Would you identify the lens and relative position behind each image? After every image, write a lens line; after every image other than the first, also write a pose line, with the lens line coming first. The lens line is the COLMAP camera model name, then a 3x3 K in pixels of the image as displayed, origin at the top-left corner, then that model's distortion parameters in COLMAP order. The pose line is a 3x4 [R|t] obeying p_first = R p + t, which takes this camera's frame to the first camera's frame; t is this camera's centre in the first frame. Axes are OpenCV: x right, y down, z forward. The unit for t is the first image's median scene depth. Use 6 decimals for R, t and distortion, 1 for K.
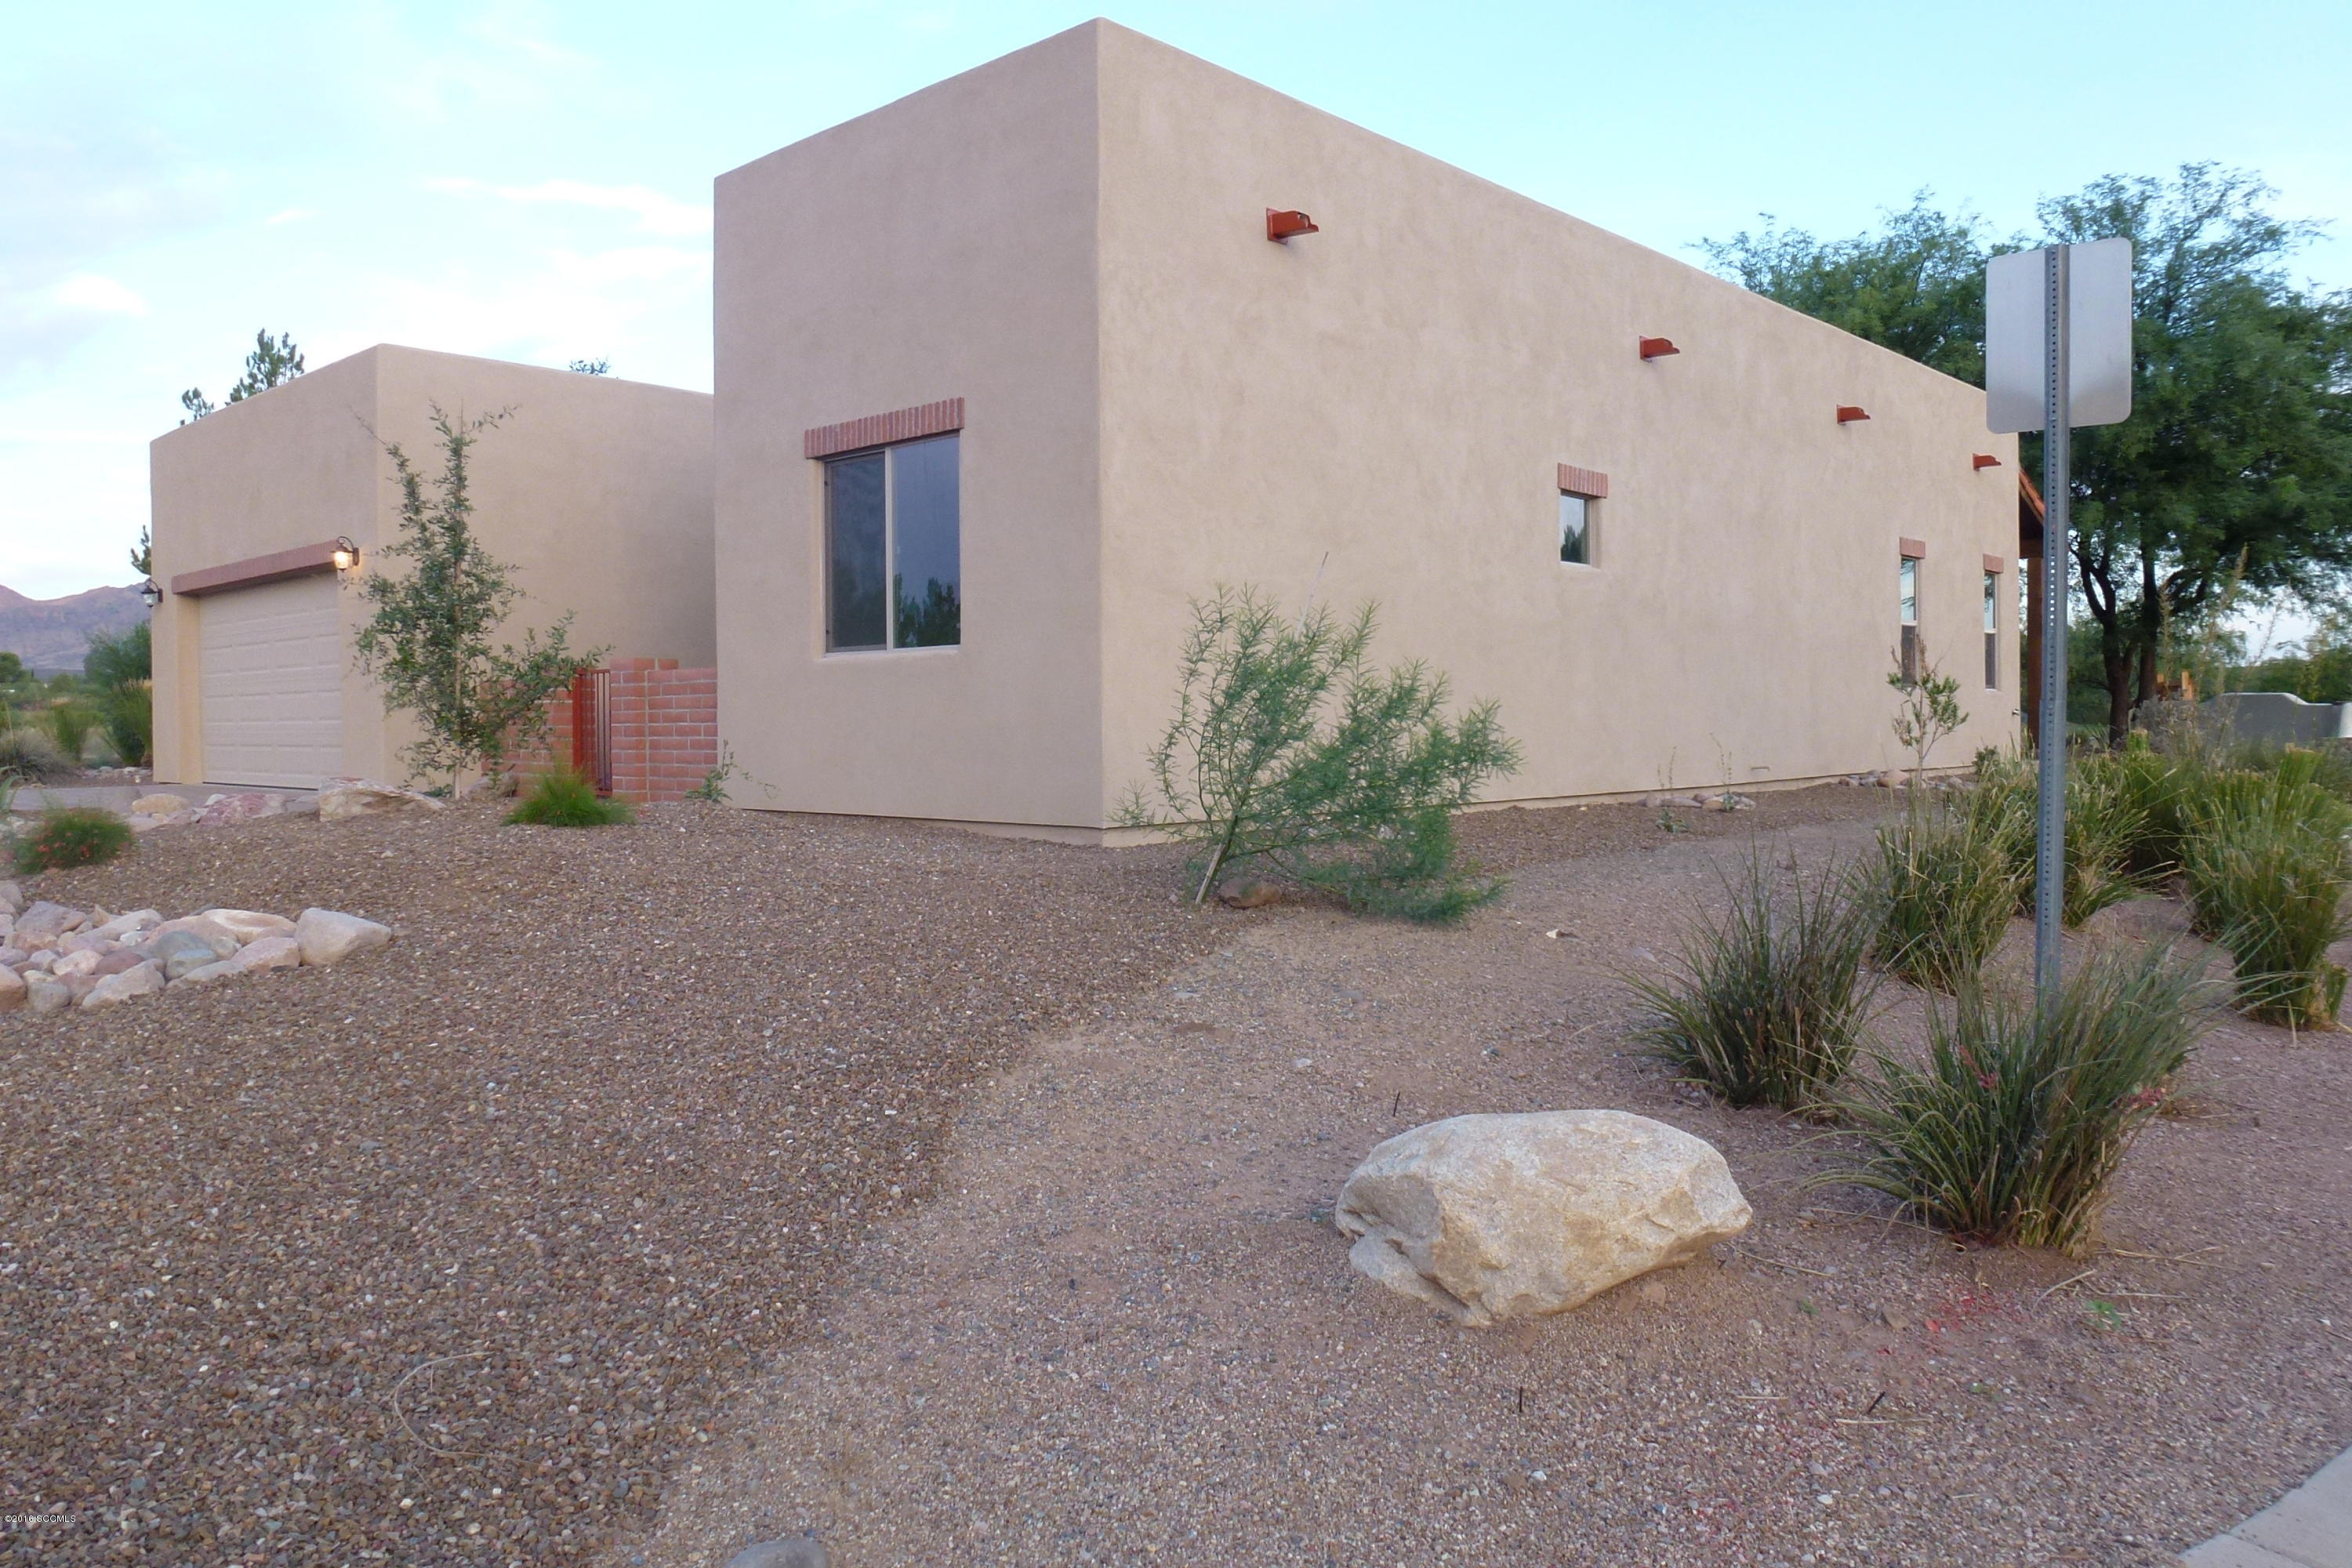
lens RADIAL K [[1660.8, 0, 1176.0], [0, 1660.8, 784.0], [0, 0, 1]] dist [-0.036747, -0.005171]
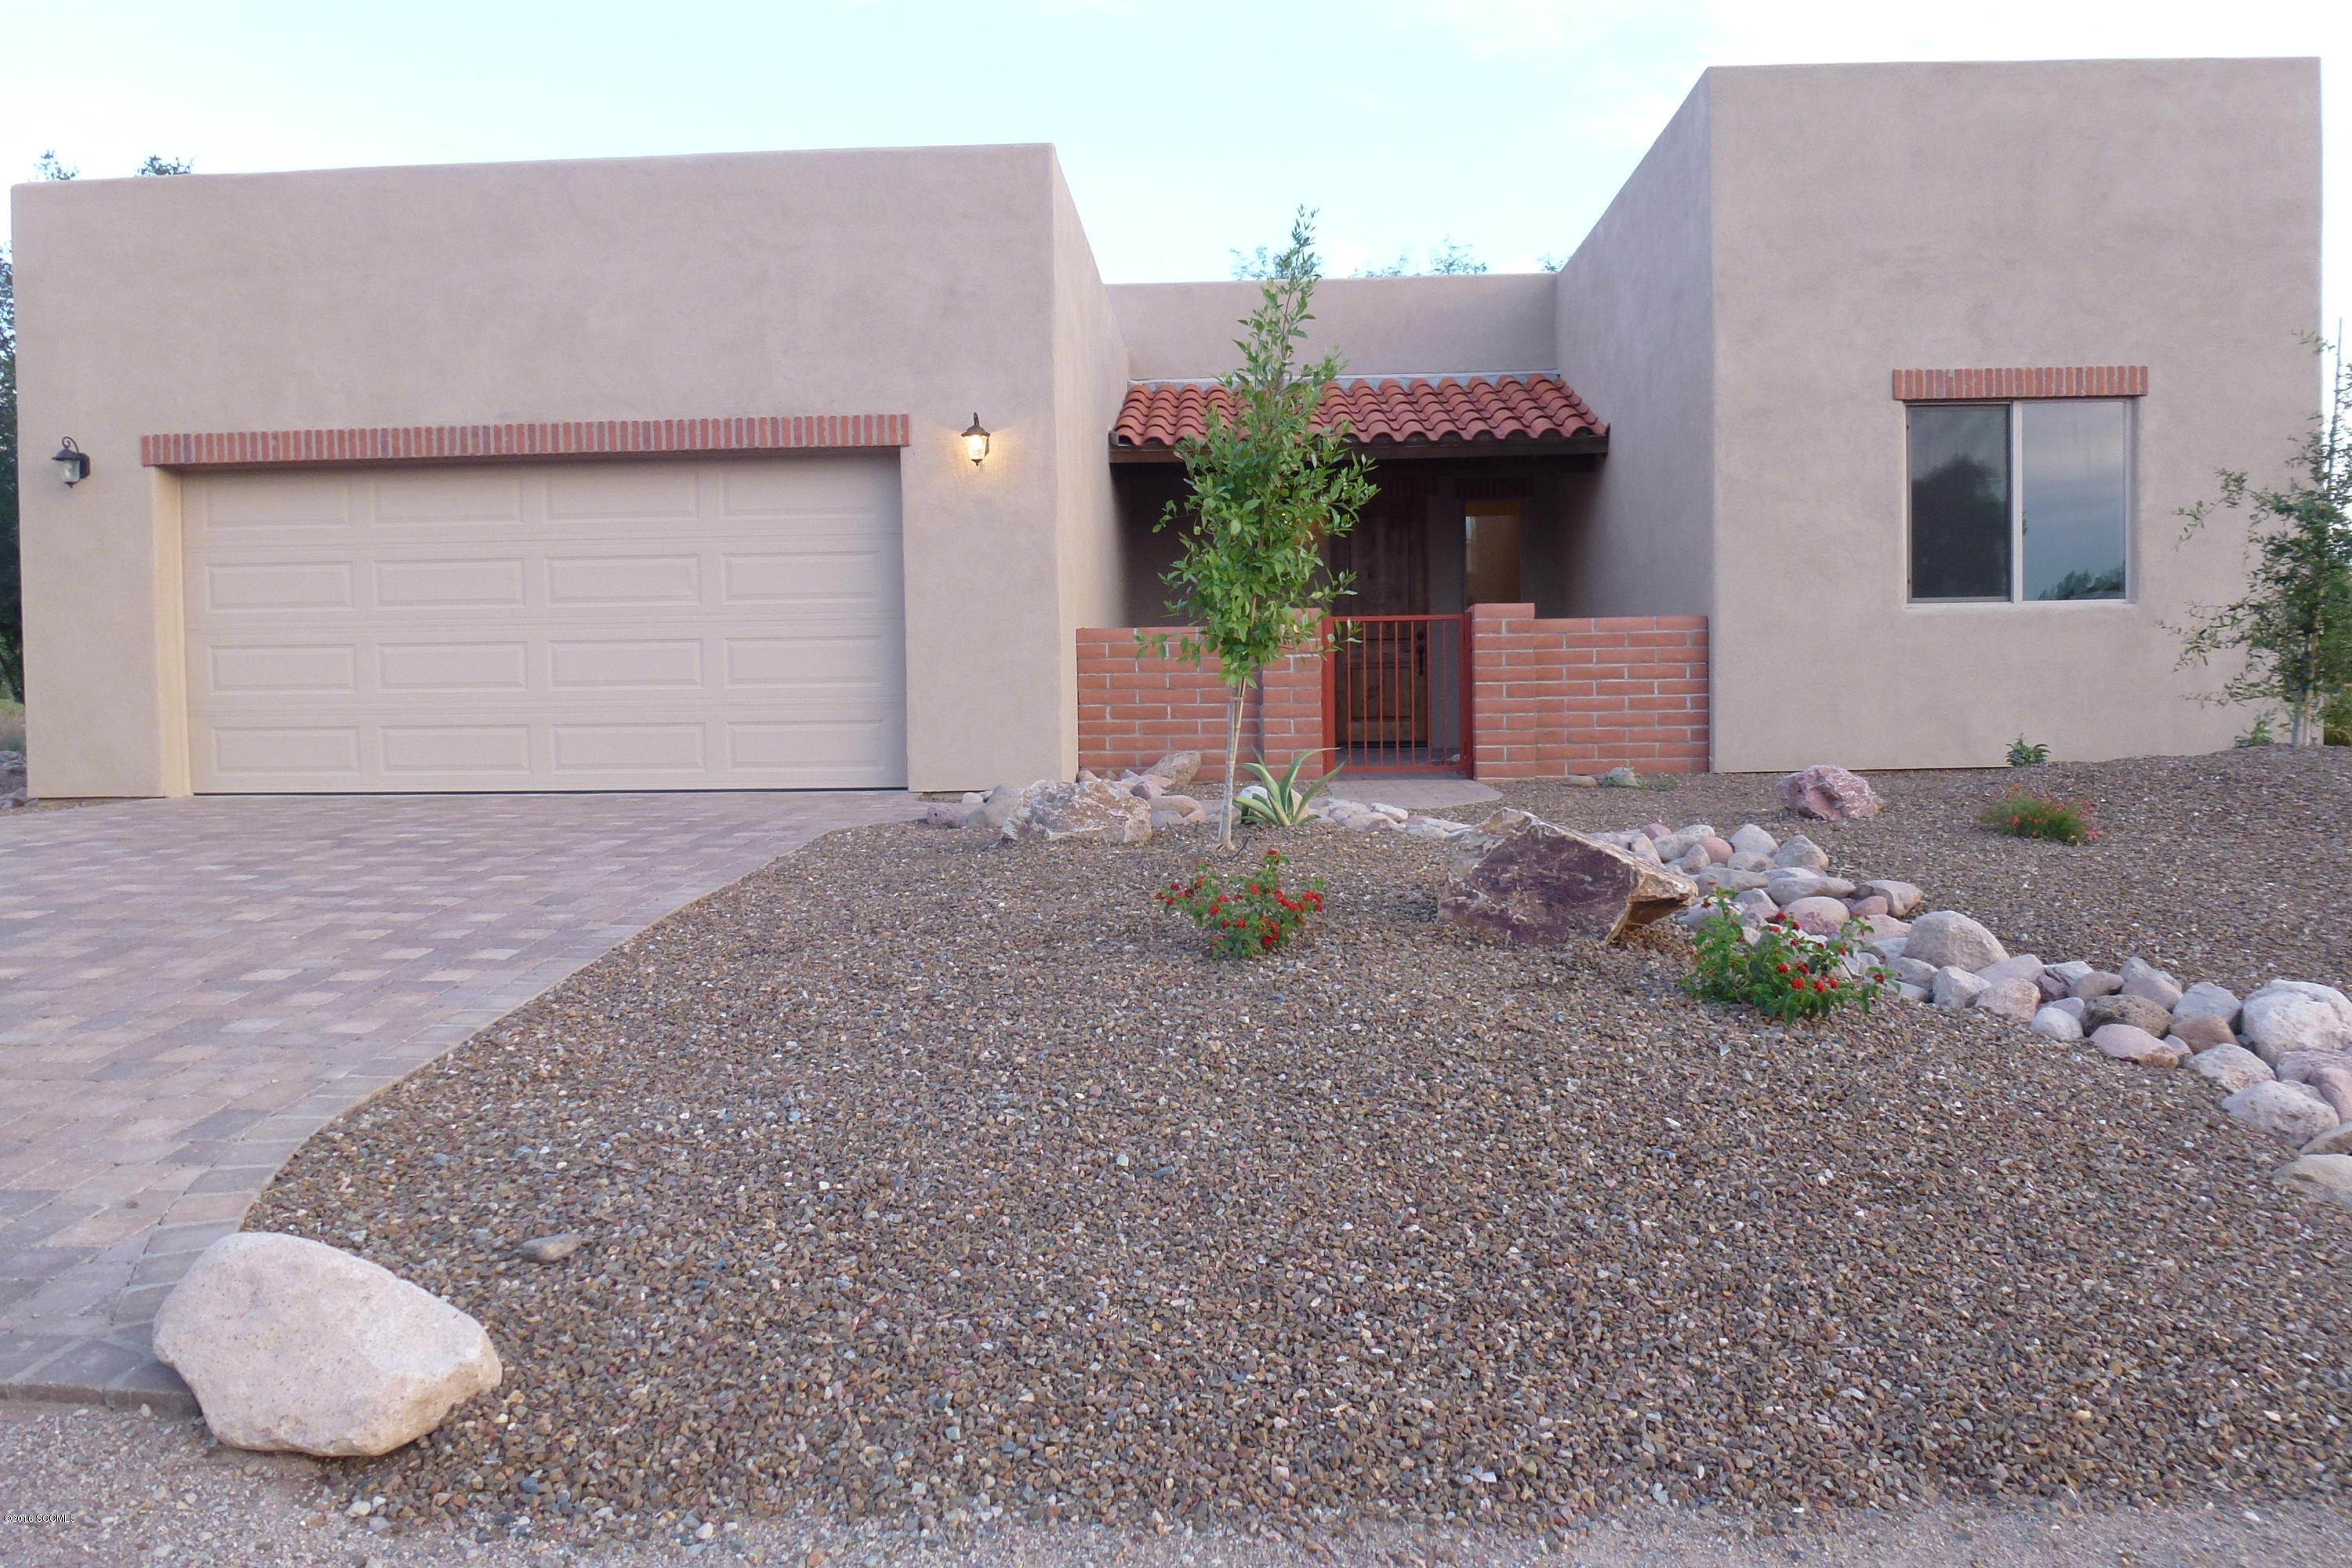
lens RADIAL K [[1643.8, 0, 1176.0], [0, 1643.8, 784.0], [0, 0, 1]] dist [-0.039955, 0.004440]
pose [[0.758982, -0.039633, 0.649905, -1.214896], [0.038030, 0.999140, 0.016517, -0.006017], [-0.650000, 0.012180, 0.759836, 0.584965]]
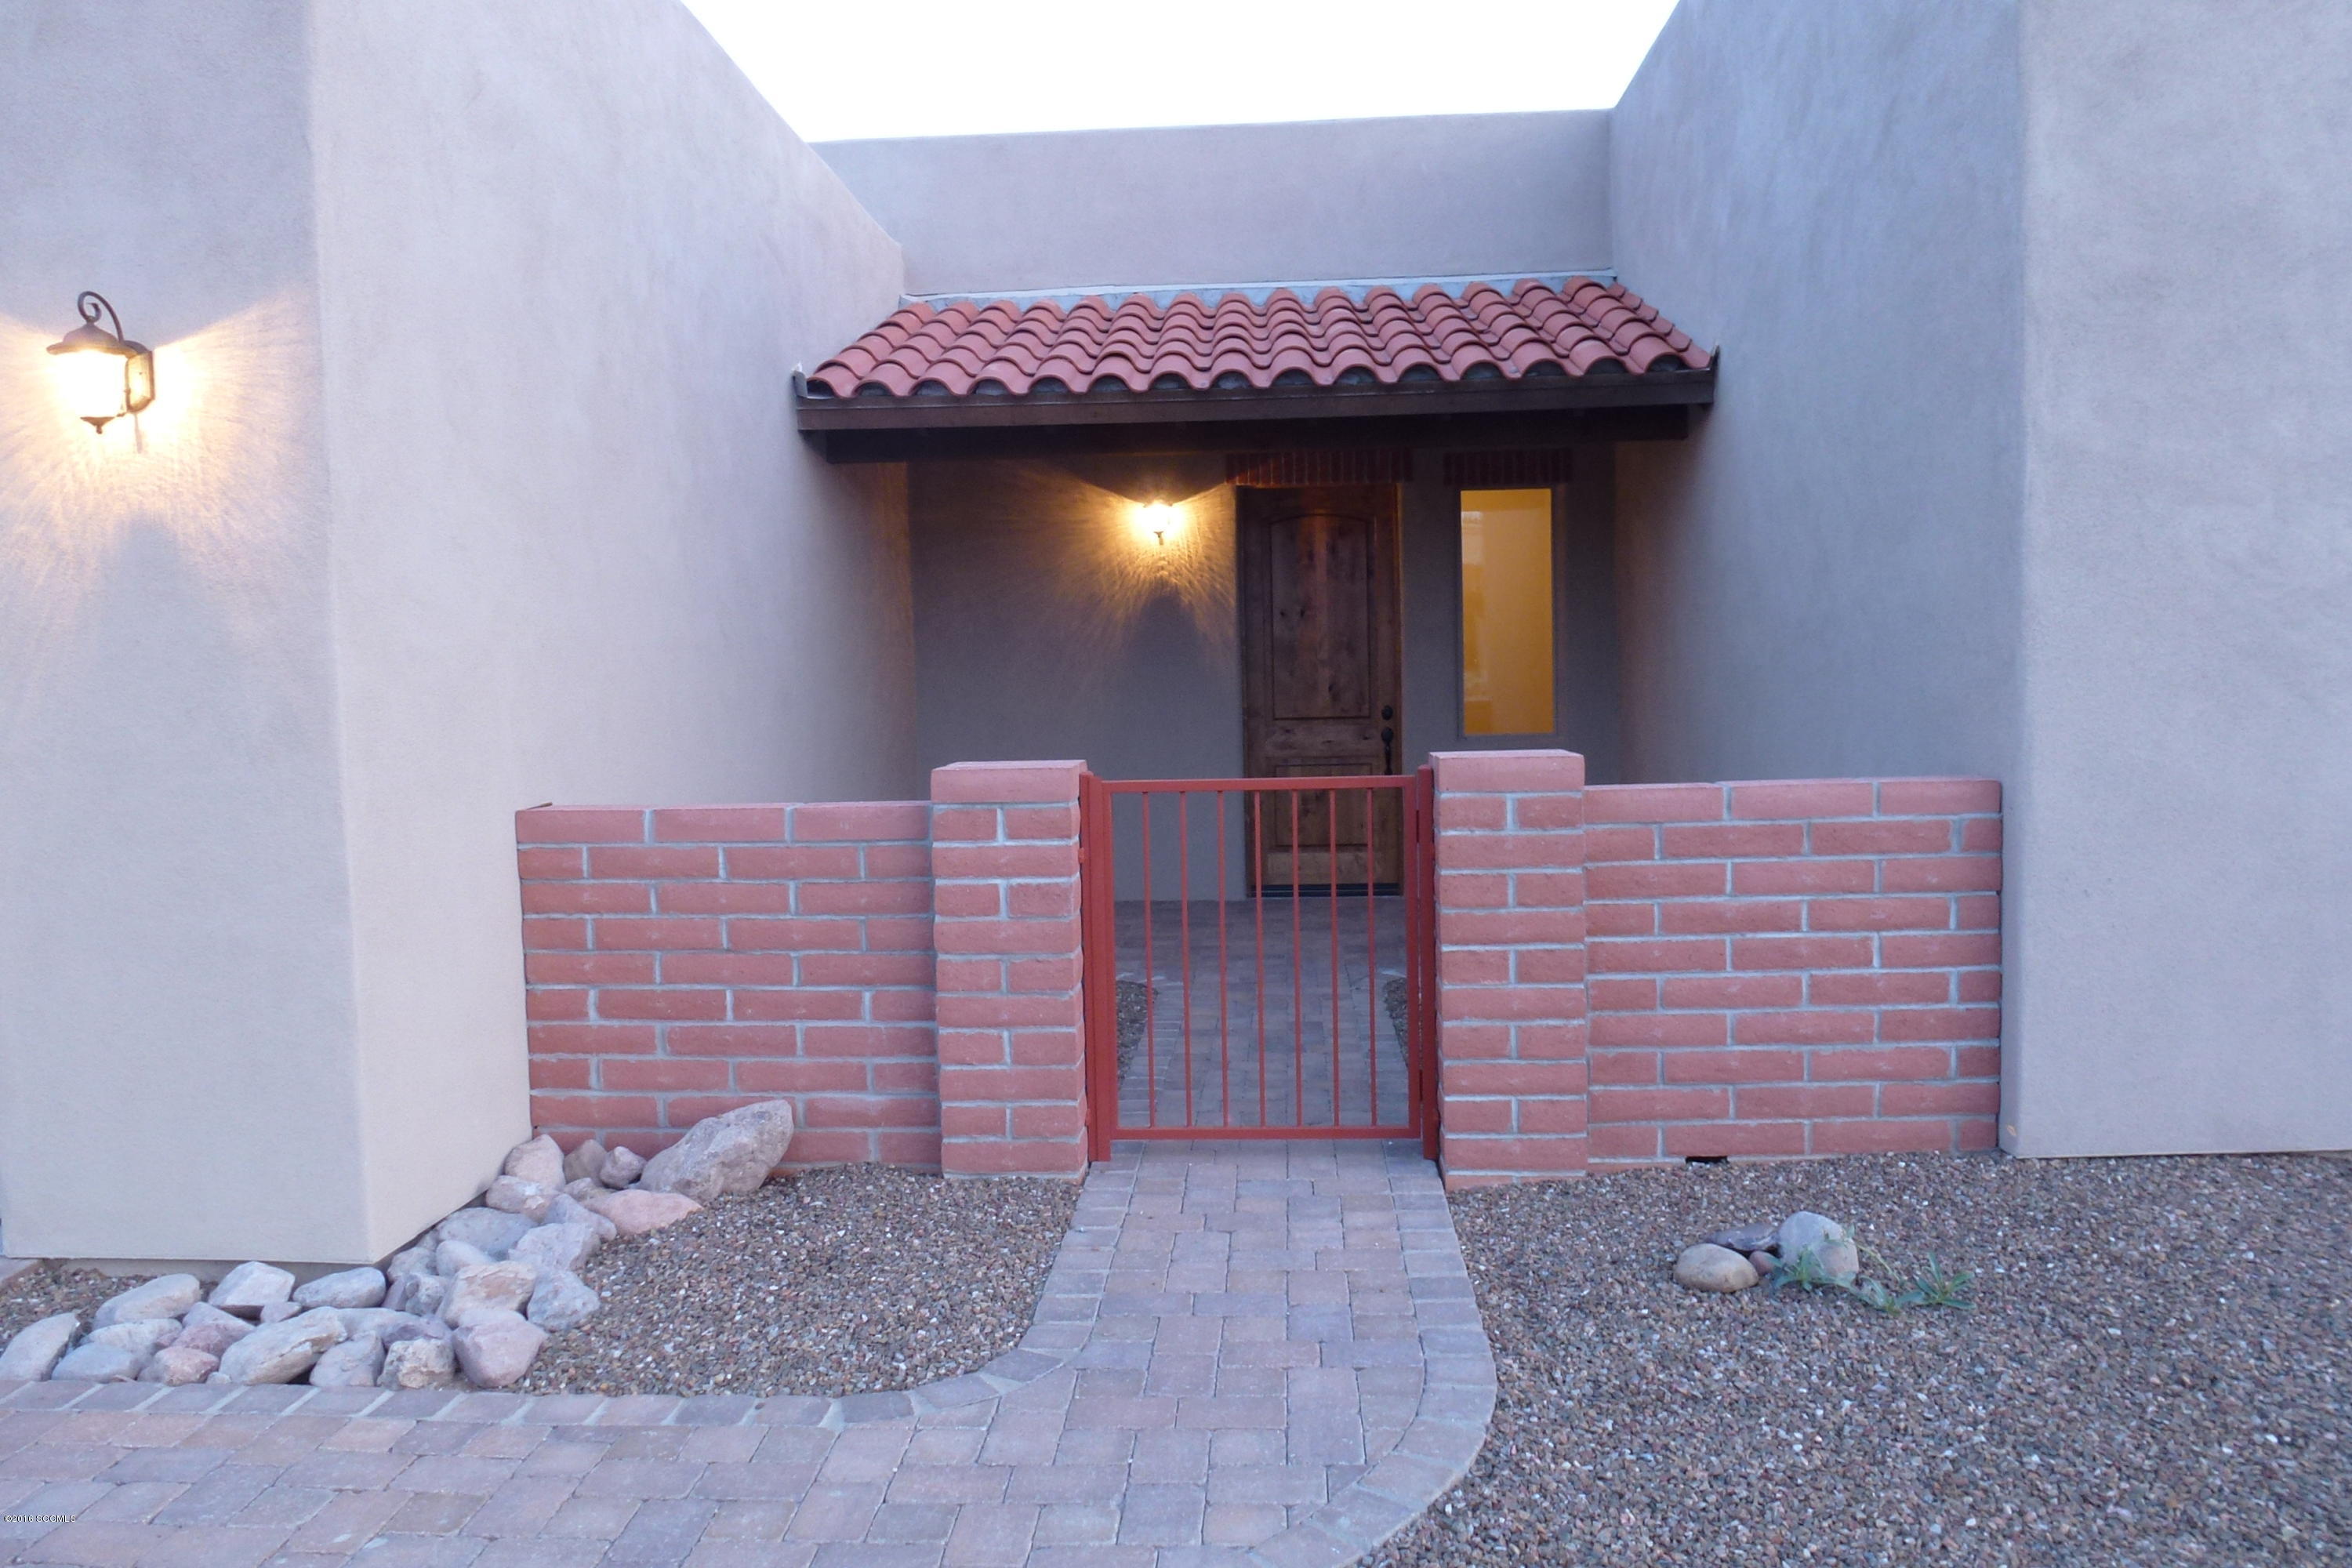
lens RADIAL K [[1690.6, 0, 1176.0], [0, 1690.6, 784.0], [0, 0, 1]] dist [-0.042947, 0.000503]
pose [[0.767370, -0.049113, 0.639321, -0.743687], [0.043437, 0.998754, 0.024587, -0.099042], [-0.639732, 0.008903, 0.768547, 0.942264]]
